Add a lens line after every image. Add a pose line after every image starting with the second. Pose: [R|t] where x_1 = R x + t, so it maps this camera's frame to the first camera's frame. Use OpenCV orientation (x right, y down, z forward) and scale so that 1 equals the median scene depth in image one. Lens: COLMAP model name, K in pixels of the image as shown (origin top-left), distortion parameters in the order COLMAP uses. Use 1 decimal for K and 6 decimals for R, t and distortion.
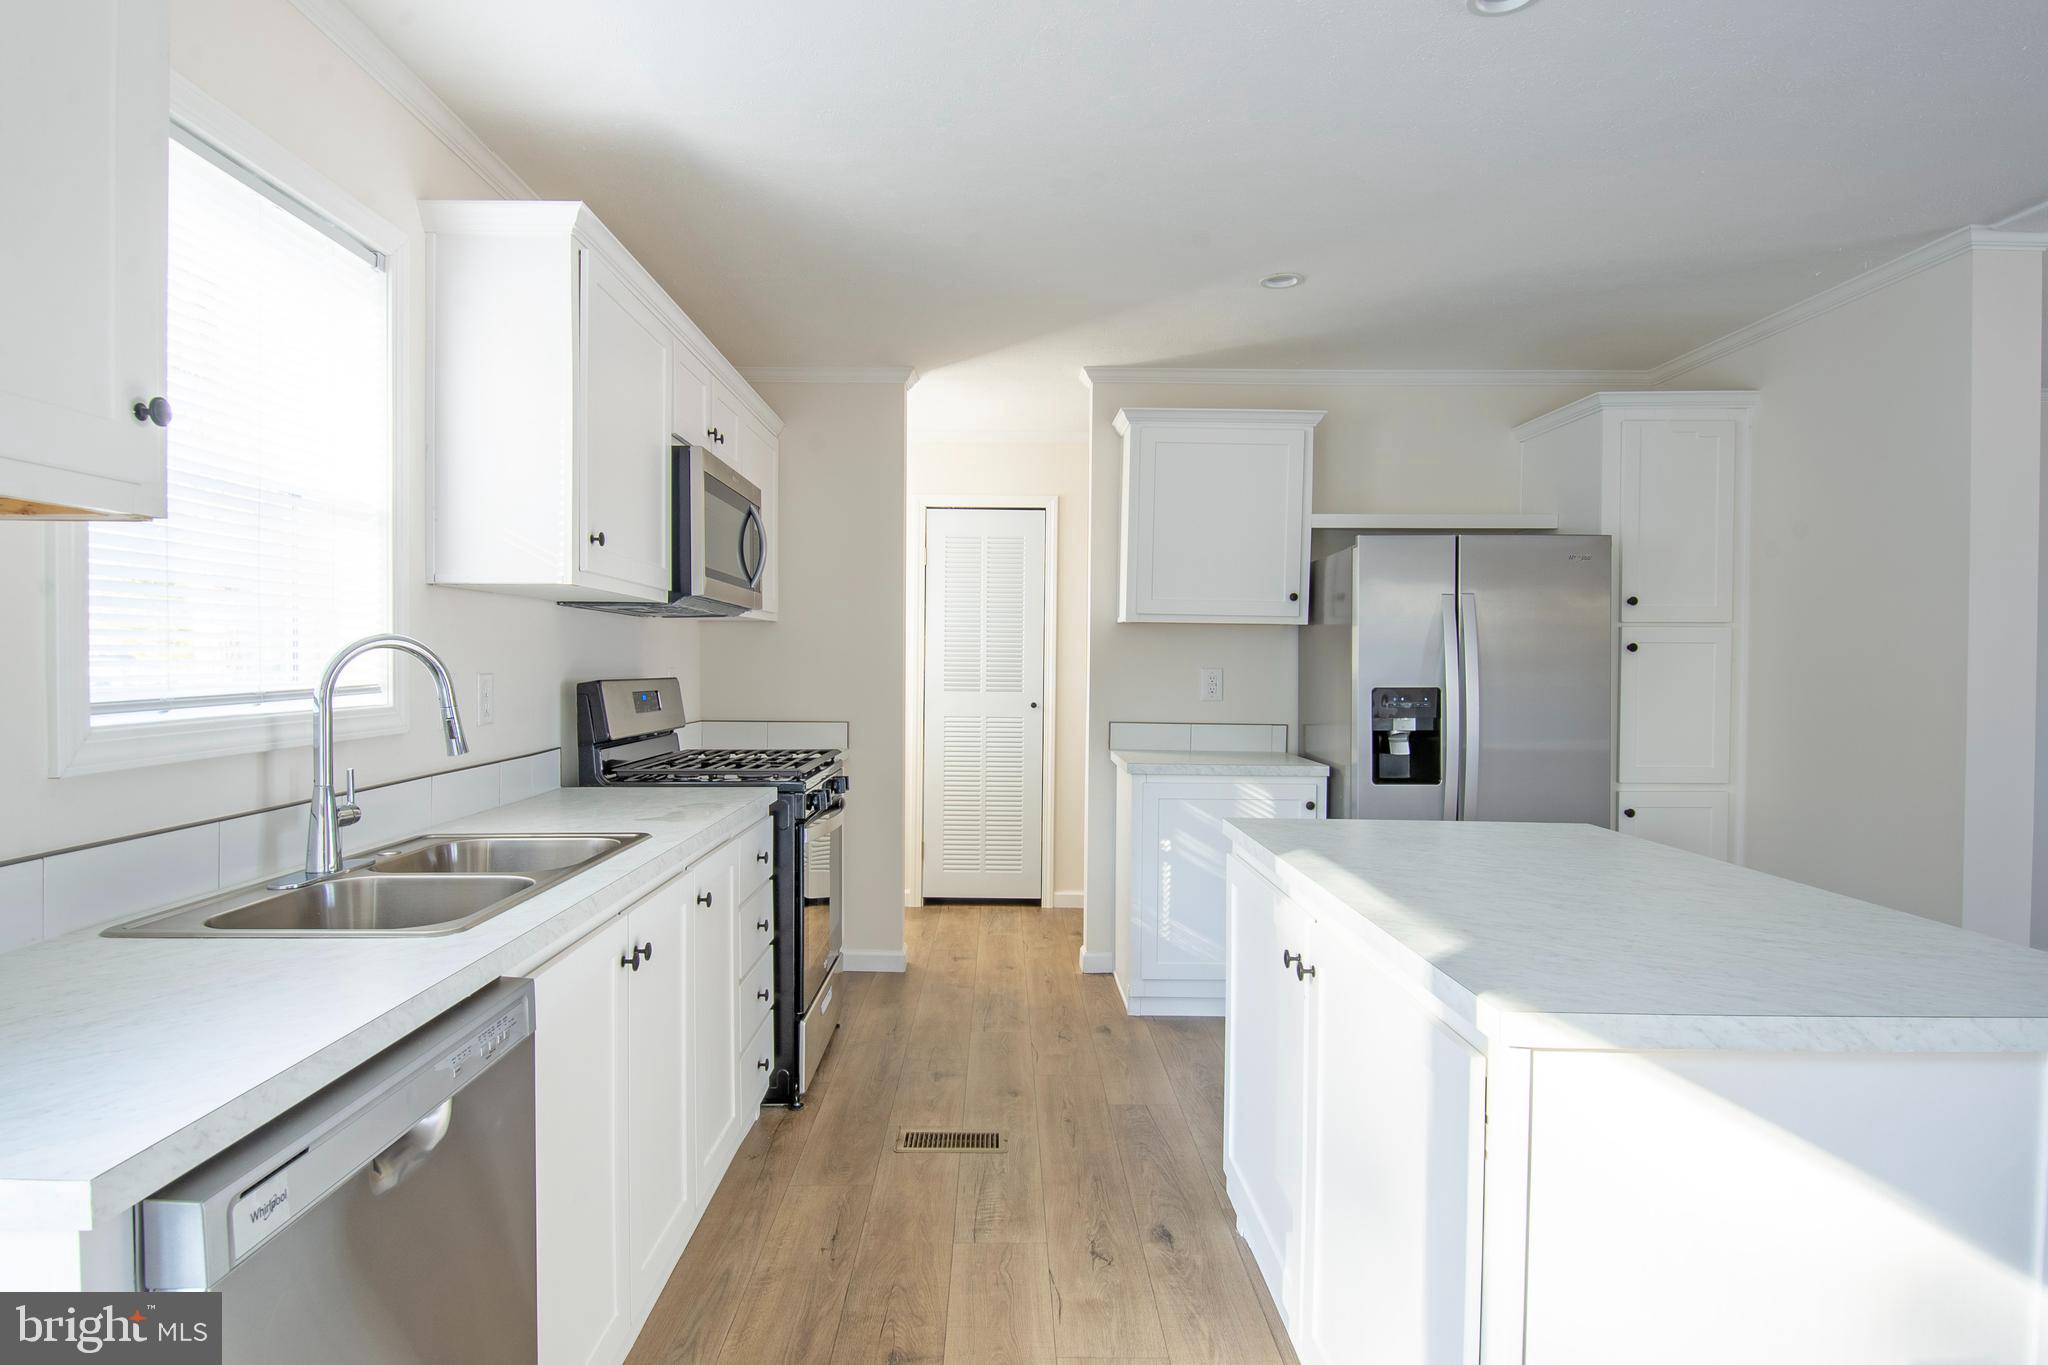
lens RADIAL K [[1110.1, 0, 989.6], [0, 1110.1, 688.2], [0, 0, 1]] dist [-0.005509, -0.011187]
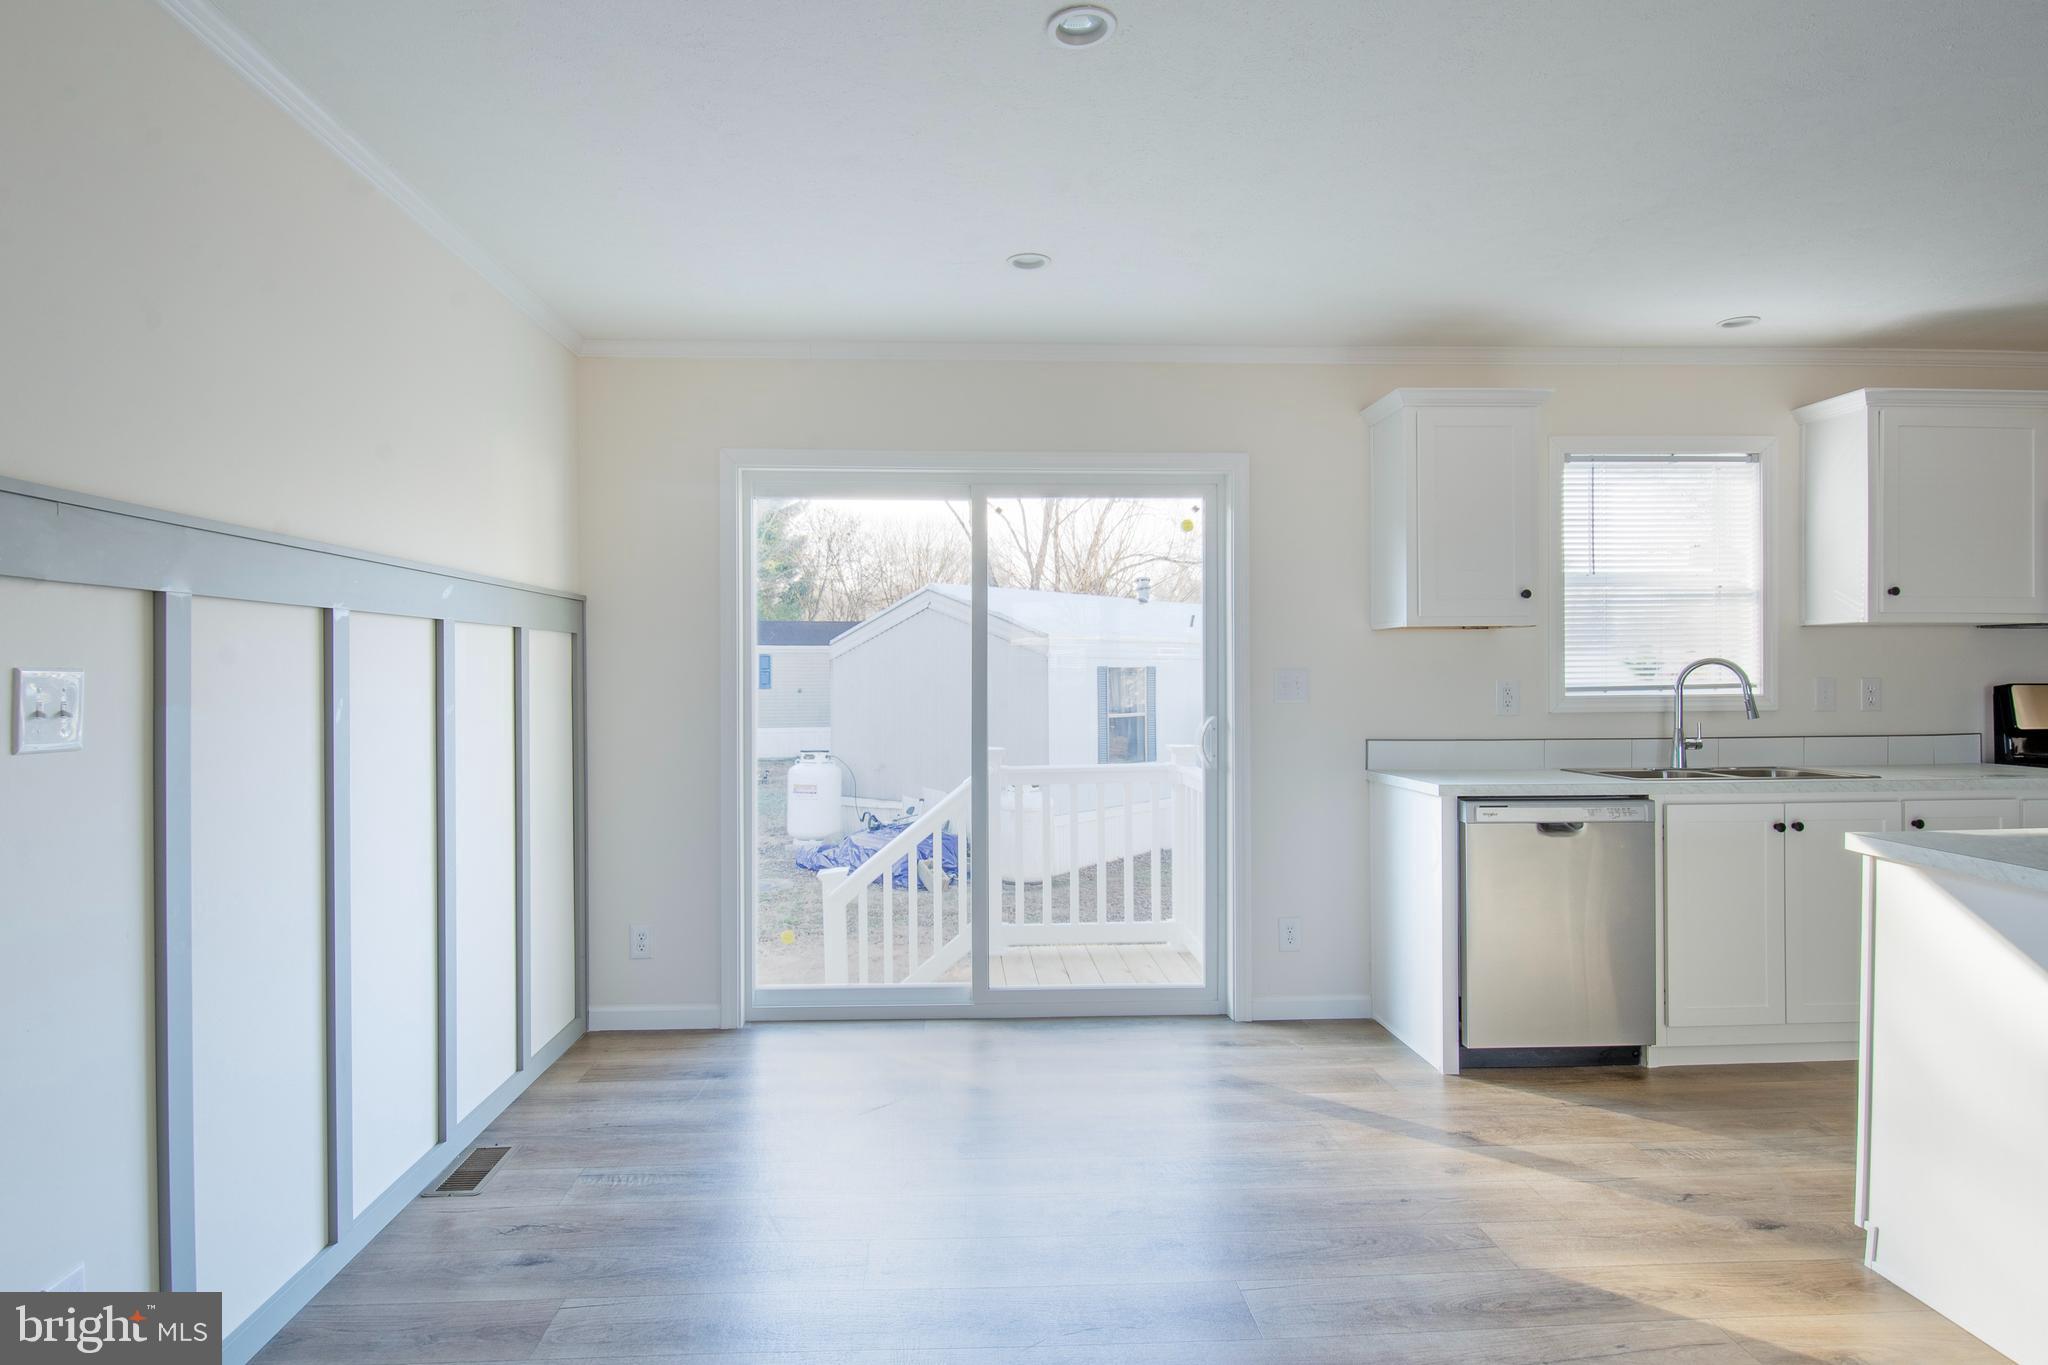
lens RADIAL K [[1110.1, 0, 994.8], [0, 1110.1, 682.0], [0, 0, 1]] dist [-0.005509, -0.011187]
pose [[0.038730, -0.000162, -0.999250, 0.971688], [-0.019169, 0.999816, -0.000905, 0.015433], [0.999066, 0.019189, 0.038720, -0.273486]]
